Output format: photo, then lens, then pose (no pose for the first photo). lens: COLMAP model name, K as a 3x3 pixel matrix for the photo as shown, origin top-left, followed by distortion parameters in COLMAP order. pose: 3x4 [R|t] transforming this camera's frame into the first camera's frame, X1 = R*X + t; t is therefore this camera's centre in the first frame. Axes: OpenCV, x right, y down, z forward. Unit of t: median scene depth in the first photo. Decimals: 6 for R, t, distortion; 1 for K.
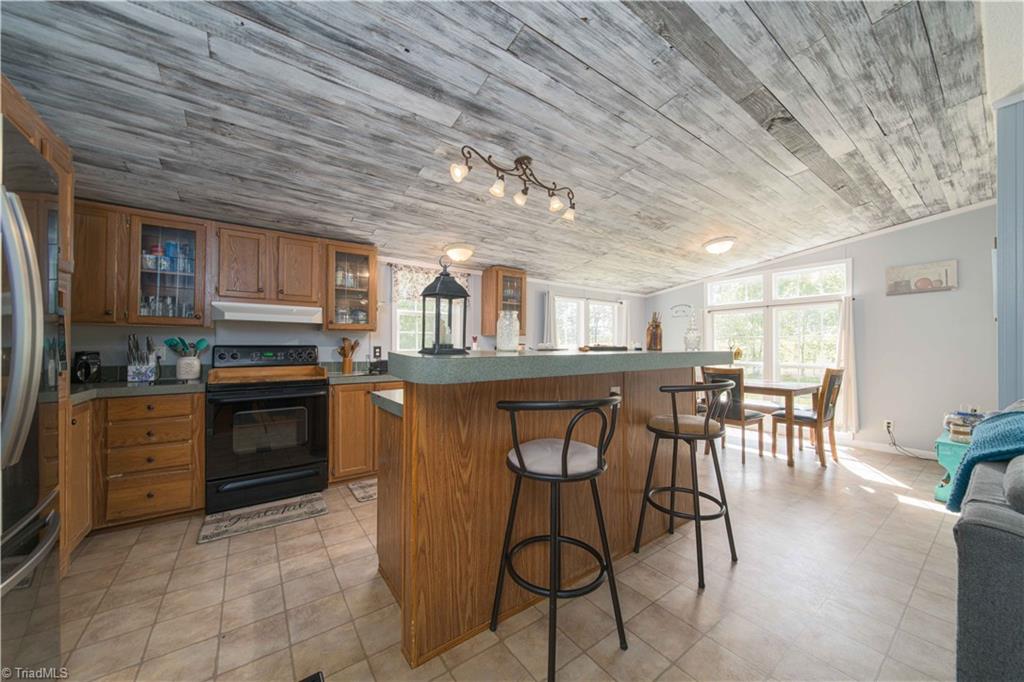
lens RADIAL K [[358.6, 0, 511.2], [0, 358.6, 342.3], [0, 0, 1]] dist [-0.001761, -0.000527]
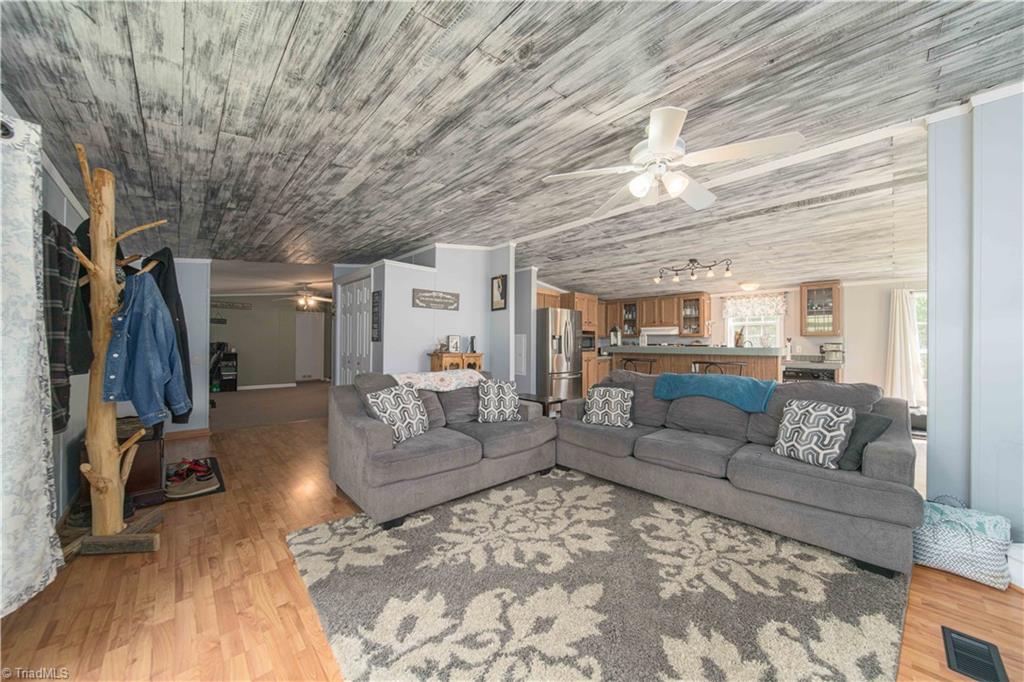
lens RADIAL K [[358.6, 0, 511.2], [0, 358.6, 342.3], [0, 0, 1]] dist [-0.001761, -0.000527]
pose [[0.120039, -0.002975, -0.992765, 1.628678], [0.004386, 0.999987, -0.002467, -0.001271], [0.992759, -0.004058, 0.120051, -0.292254]]
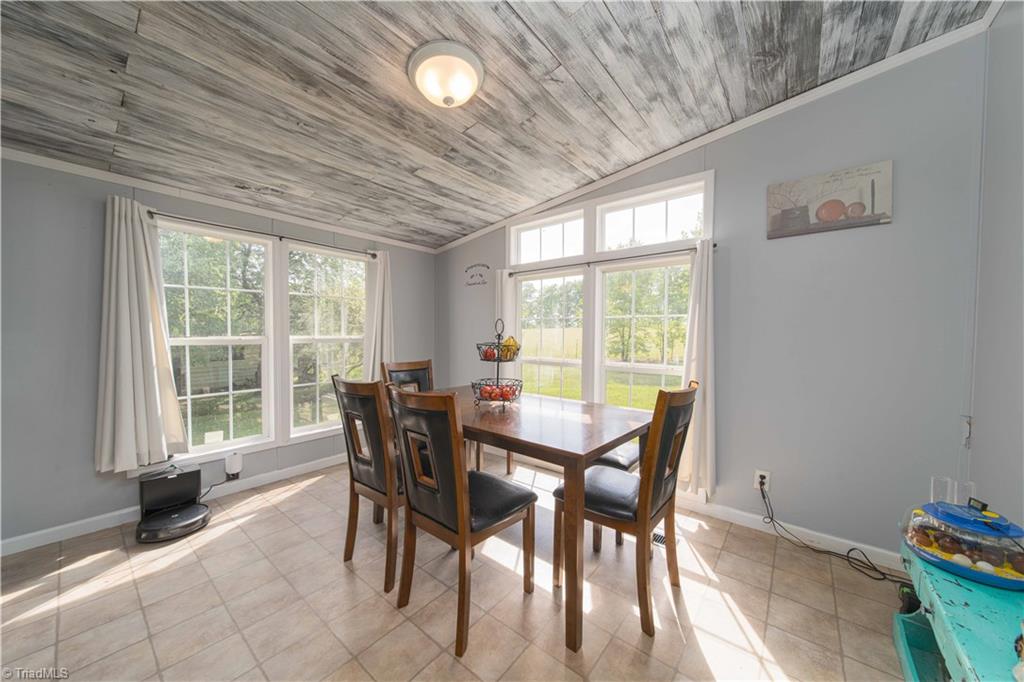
lens RADIAL K [[358.6, 0, 511.2], [0, 358.6, 342.3], [0, 0, 1]] dist [-0.001761, -0.000527]
pose [[0.964763, -0.000566, 0.263119, 0.746455], [-0.009204, 0.999313, 0.035899, 0.009640], [-0.262959, -0.037056, 0.964095, 0.798611]]
